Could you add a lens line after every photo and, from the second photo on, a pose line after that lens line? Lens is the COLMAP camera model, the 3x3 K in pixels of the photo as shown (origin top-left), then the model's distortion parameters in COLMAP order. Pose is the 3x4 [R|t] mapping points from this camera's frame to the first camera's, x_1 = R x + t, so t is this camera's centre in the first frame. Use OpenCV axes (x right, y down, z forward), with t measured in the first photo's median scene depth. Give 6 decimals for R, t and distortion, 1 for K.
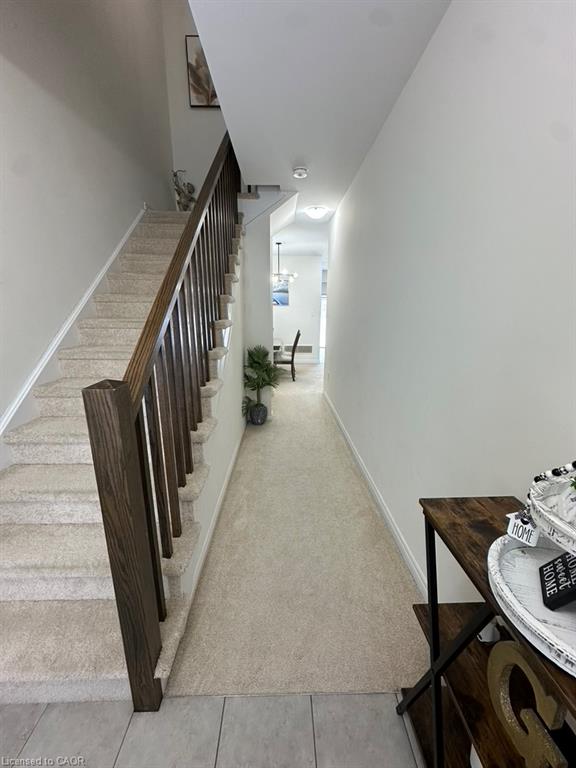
lens RADIAL K [[308.0, 0, 288.0], [0, 308.0, 384.0], [0, 0, 1]] dist [0.000170, -0.000208]
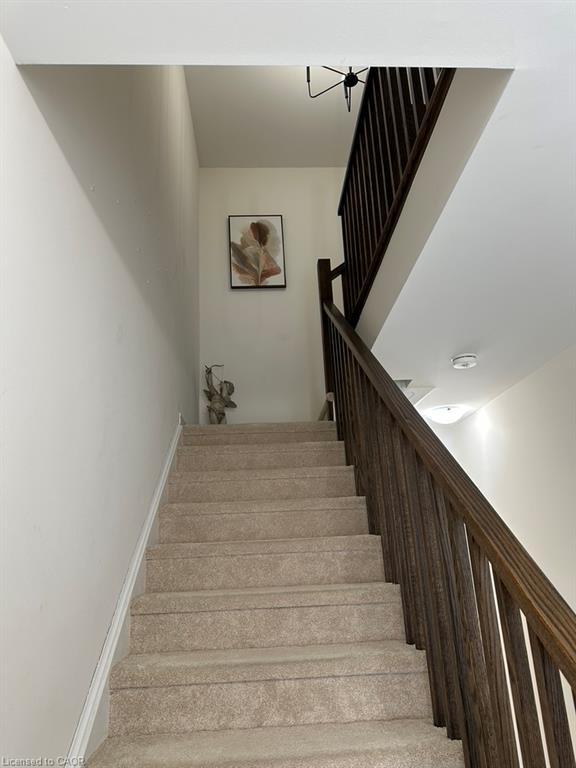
lens RADIAL K [[537.1, 0, 288.8], [0, 537.1, 389.0], [0, 0, 1]] dist [0.028716, -0.004630]
pose [[0.998412, -0.041352, 0.038269, -0.597307], [0.055178, 0.854981, -0.515717, -0.184035], [-0.011393, 0.517009, 0.855904, 0.198835]]
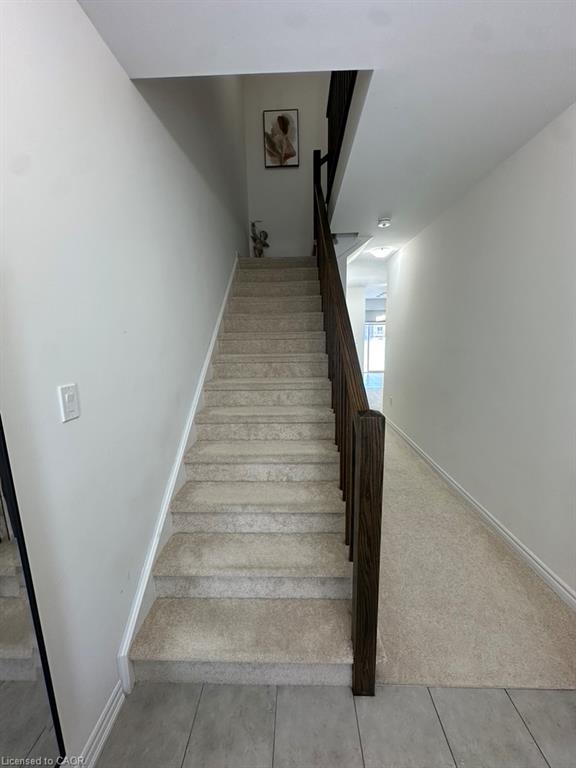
lens RADIAL K [[308.0, 0, 288.0], [0, 308.0, 384.0], [0, 0, 1]] dist [0.000170, -0.000208]
pose [[0.998246, -0.013576, -0.057633, -0.438605], [0.008927, 0.996740, -0.080183, -0.010972], [0.058533, 0.079528, 0.995113, -0.174903]]
